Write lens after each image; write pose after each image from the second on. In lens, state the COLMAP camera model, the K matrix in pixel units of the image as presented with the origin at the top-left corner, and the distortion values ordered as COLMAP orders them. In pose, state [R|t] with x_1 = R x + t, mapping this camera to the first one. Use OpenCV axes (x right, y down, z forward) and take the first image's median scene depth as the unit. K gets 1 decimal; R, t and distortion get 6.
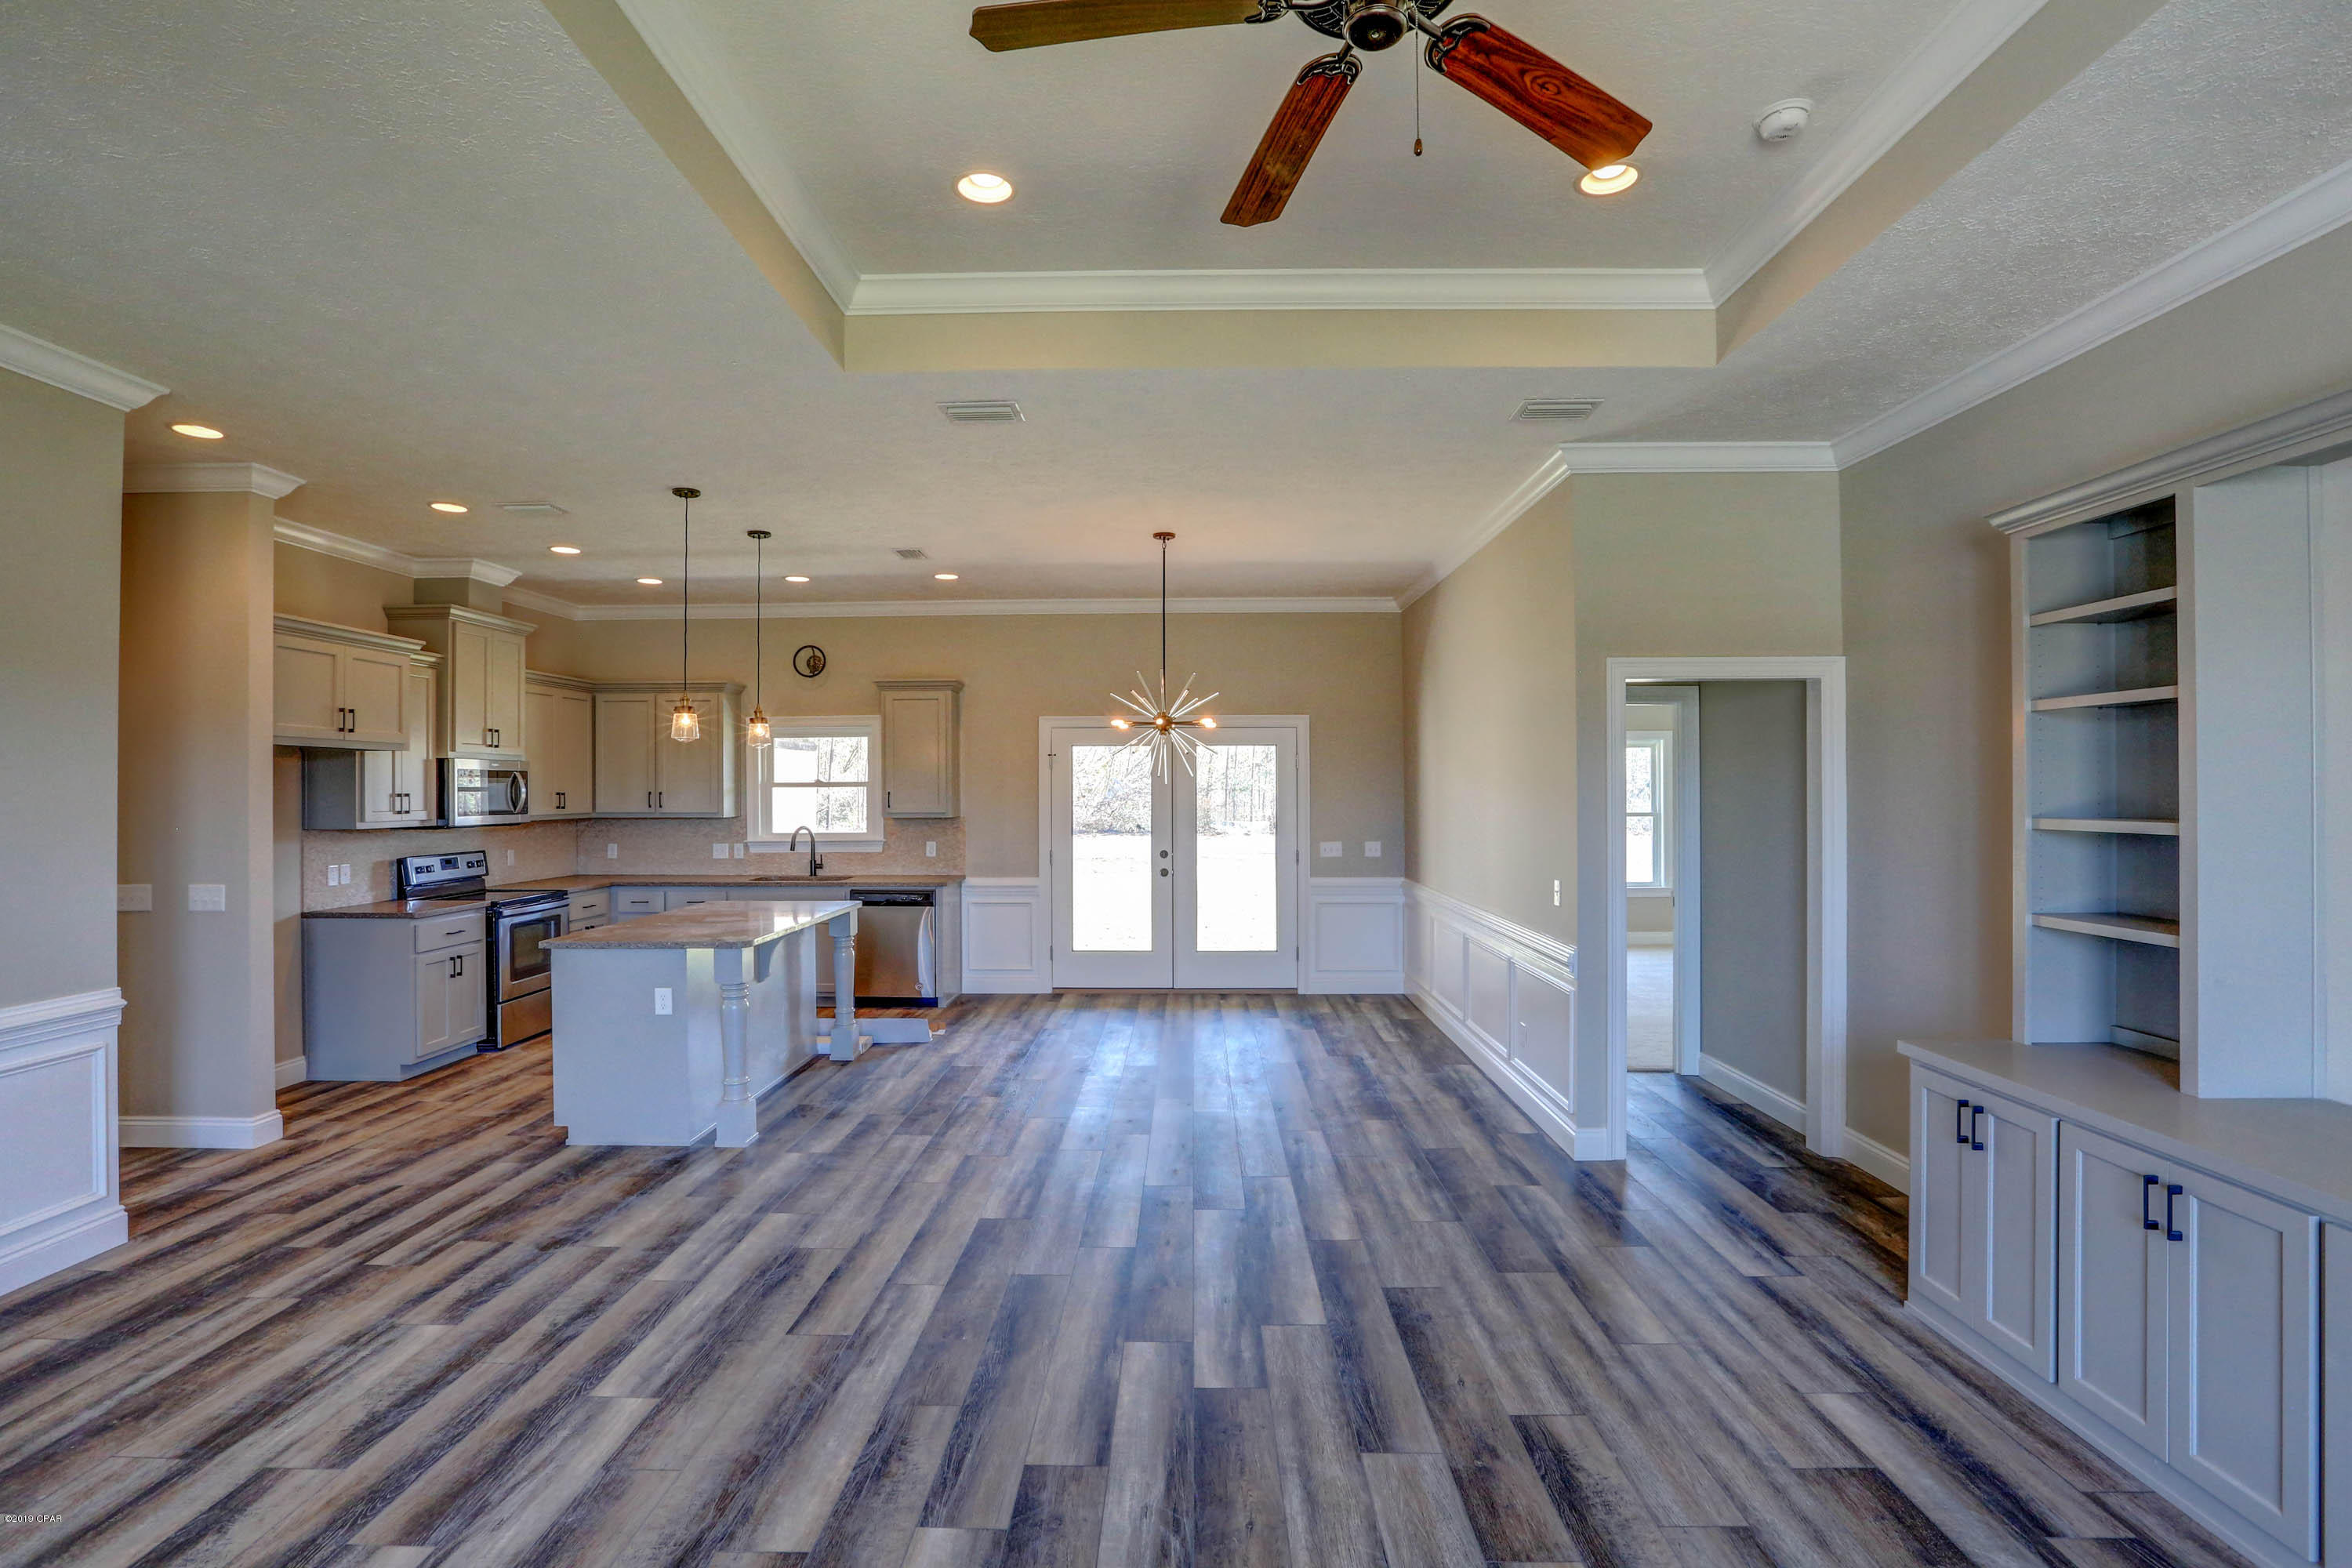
lens RADIAL K [[1102.2, 0, 1171.9], [0, 1102.2, 782.3], [0, 0, 1]] dist [-0.063670, 0.027808]
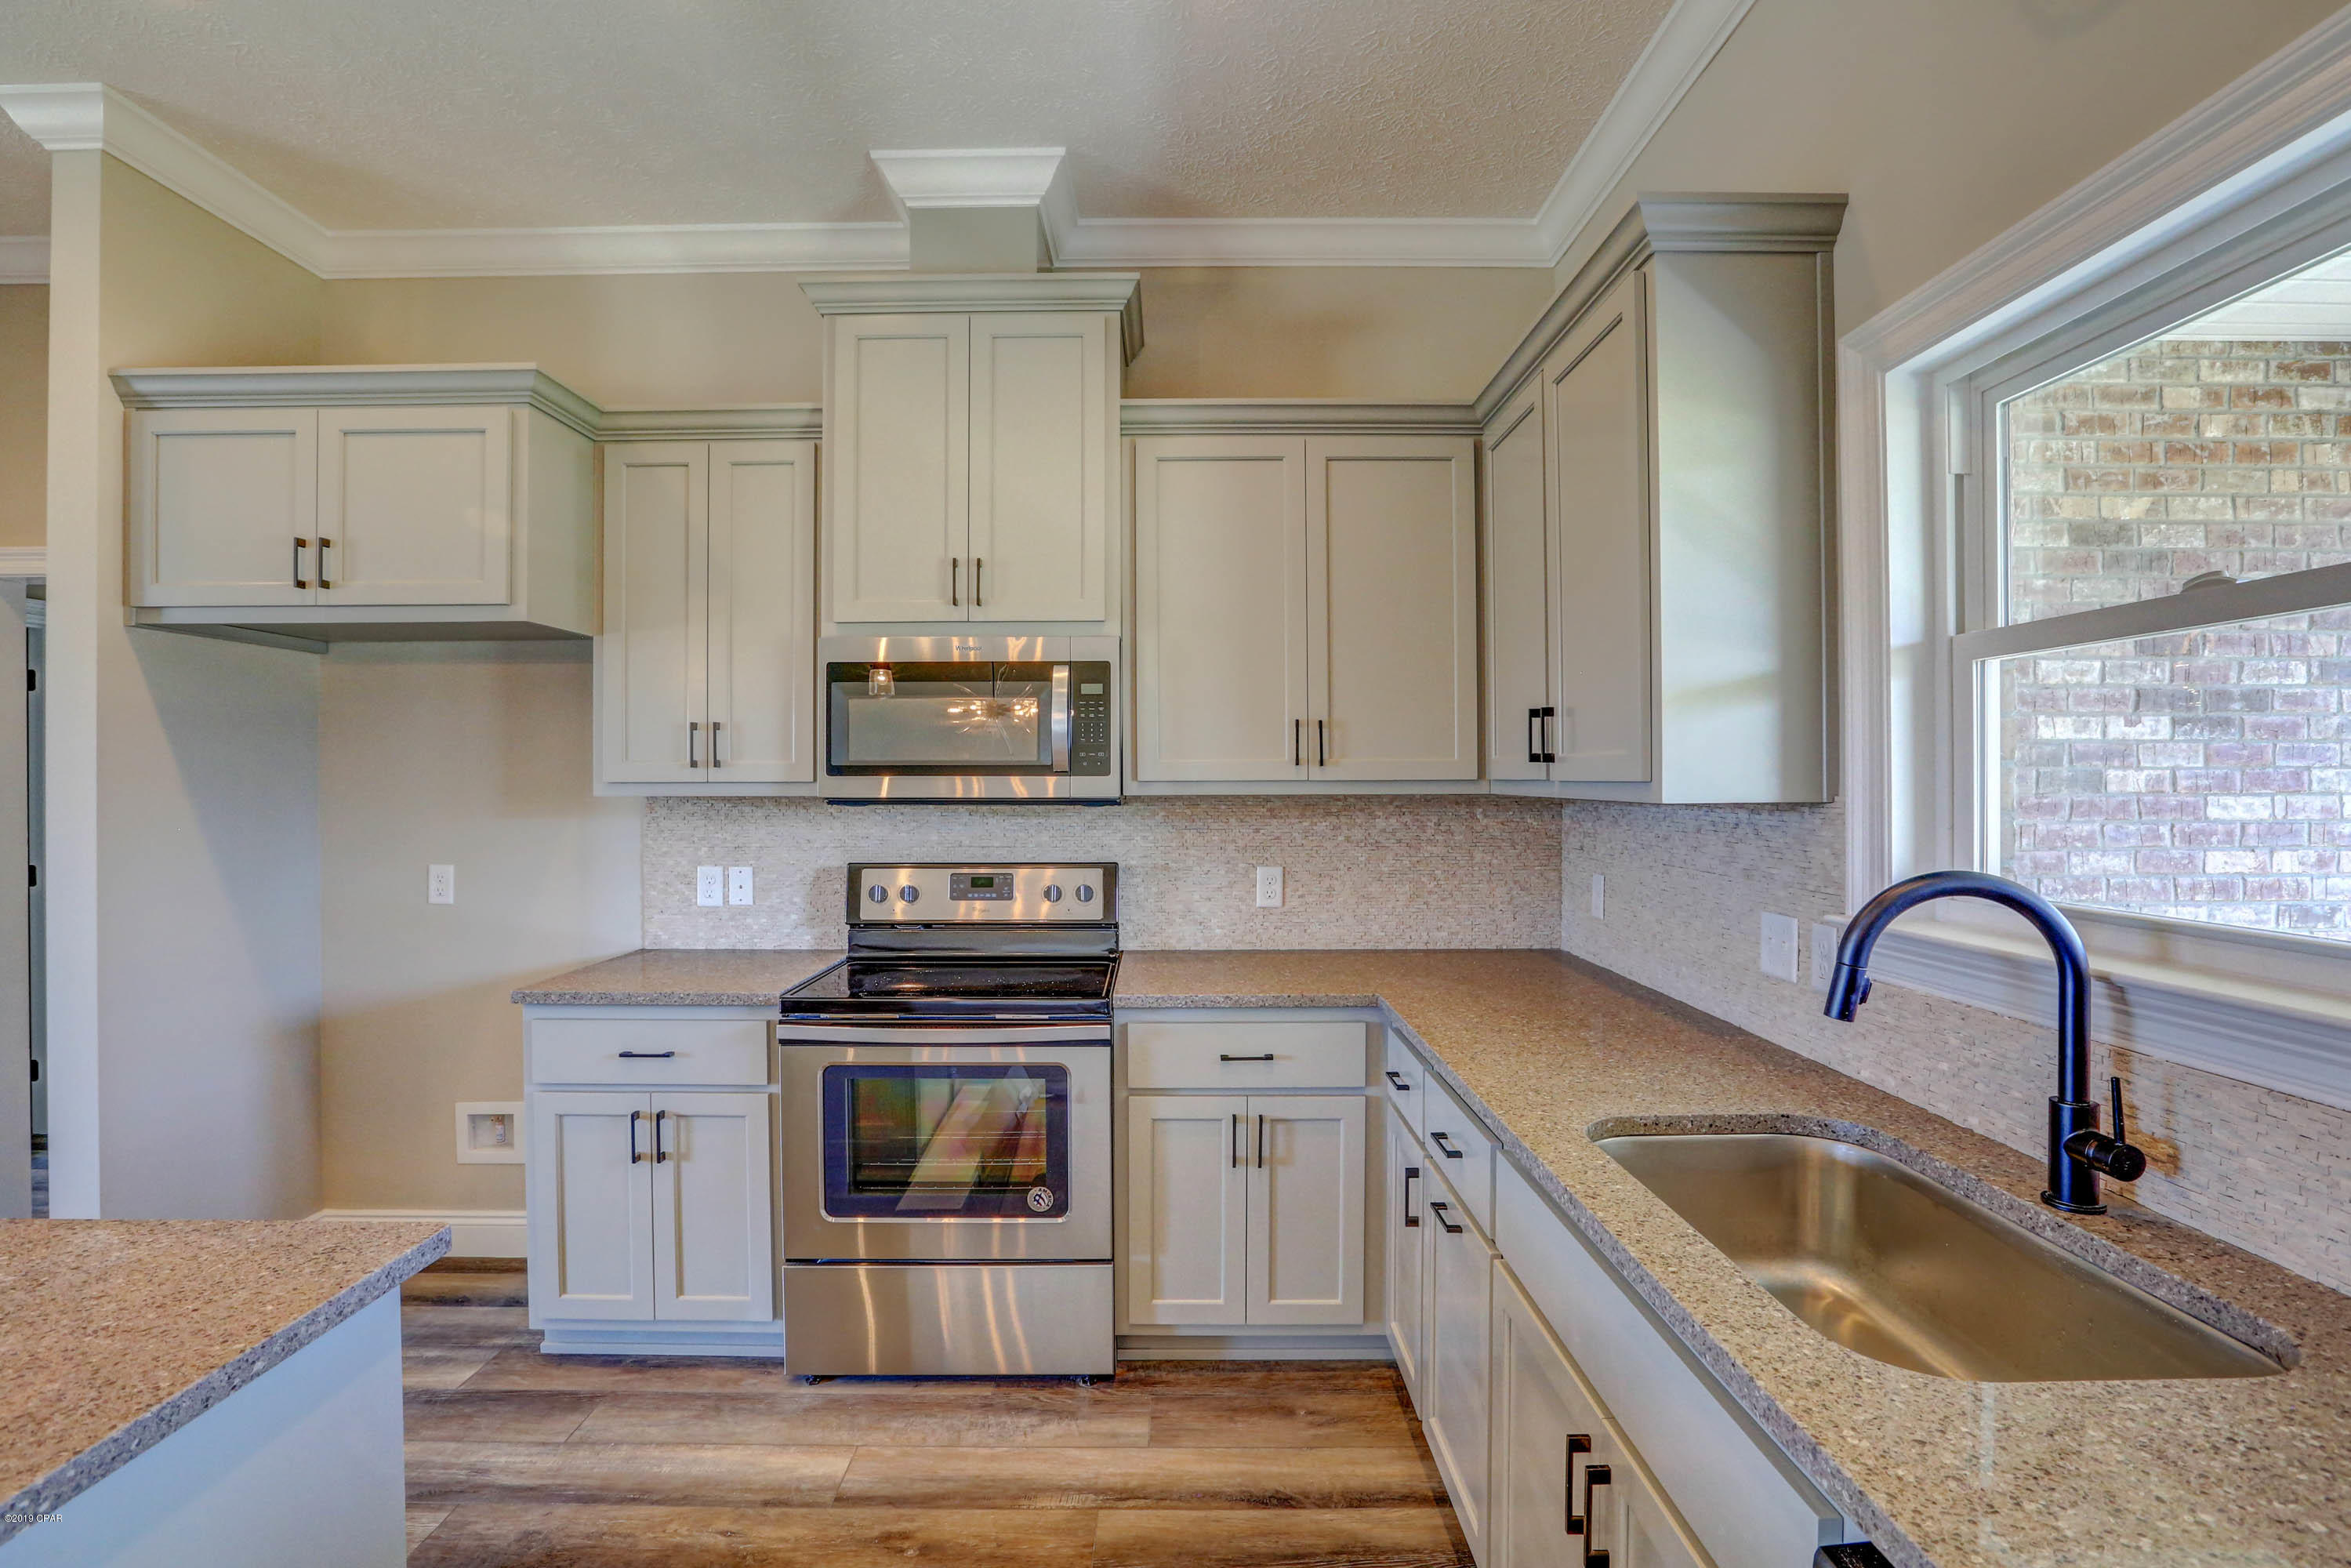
lens RADIAL K [[1101.8, 0, 1171.4], [0, 1101.8, 782.3], [0, 0, 1]] dist [-0.063670, 0.027808]
pose [[0.018042, 0.007985, -0.999805, -0.298925], [0.008353, 0.999932, 0.008137, 0.040345], [0.999802, -0.008499, 0.017975, 1.434007]]
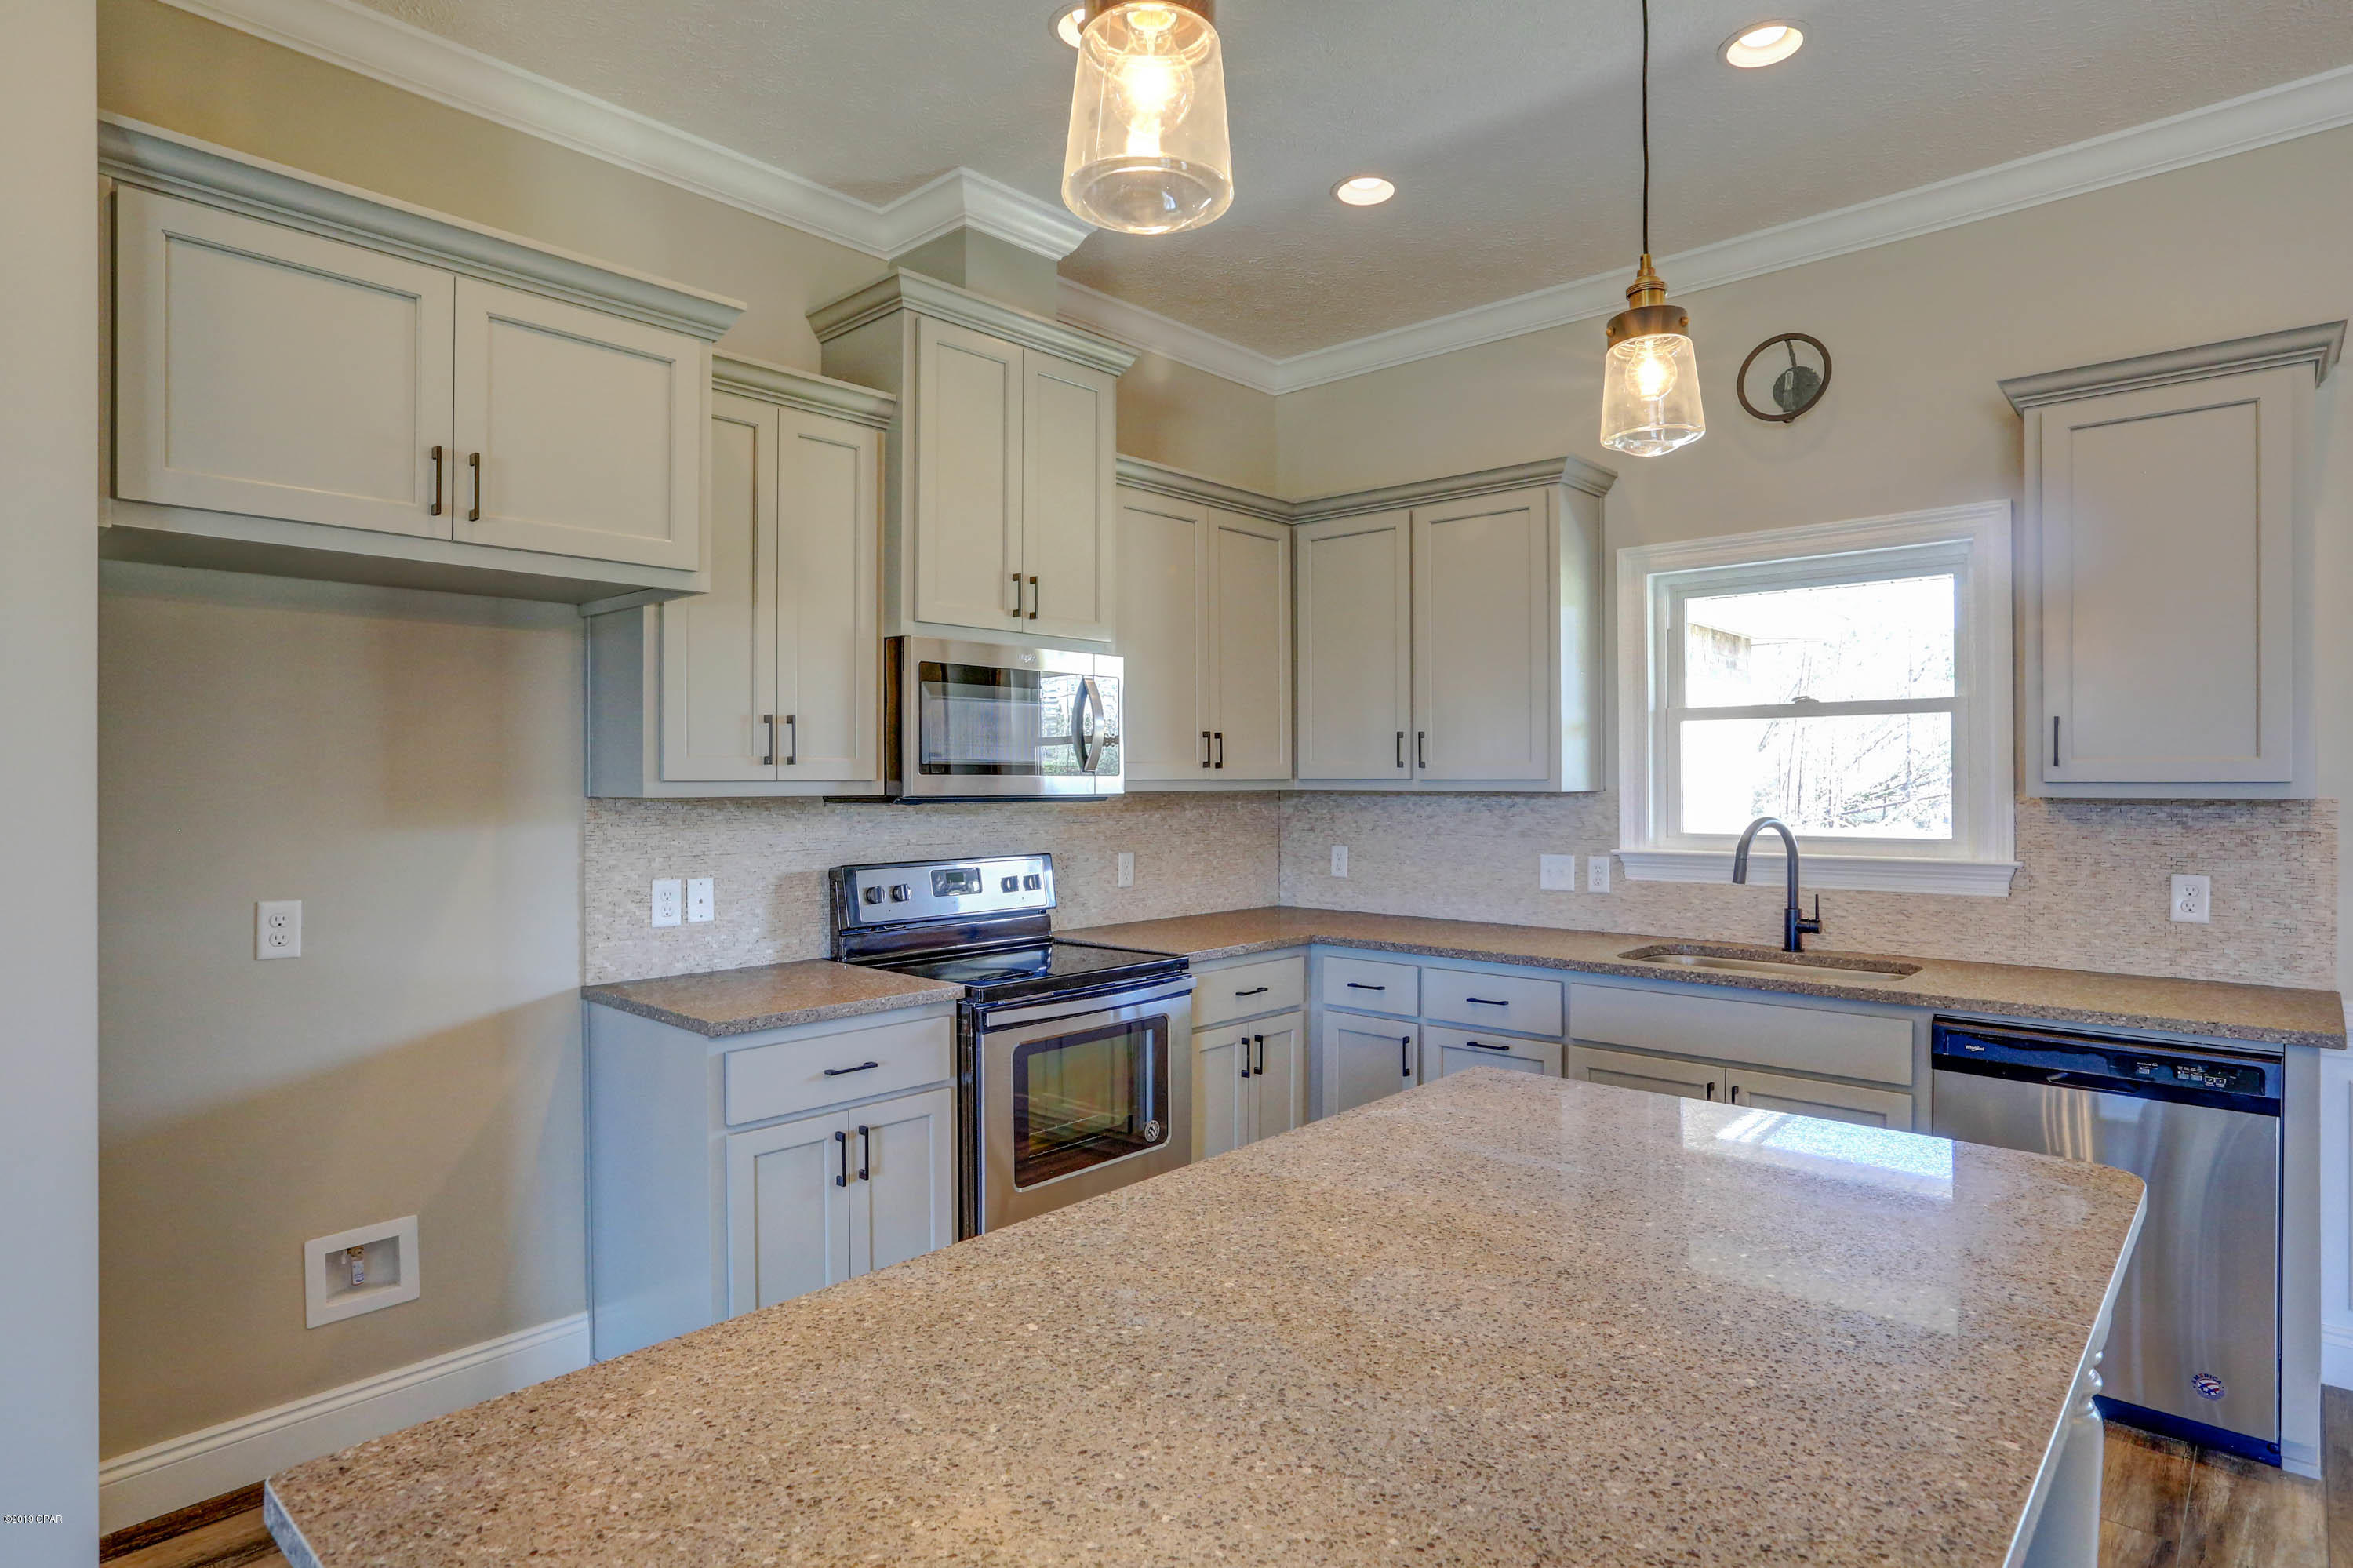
lens RADIAL K [[1282.7, 0, 1170.5], [0, 1282.7, 784.8], [0, 0, 1]] dist [-0.046652, 0.031878]
pose [[0.752998, 0.006943, -0.657987, -0.331695], [0.001458, 0.999924, 0.012220, 0.037650], [0.658022, -0.010161, 0.752930, 0.873199]]
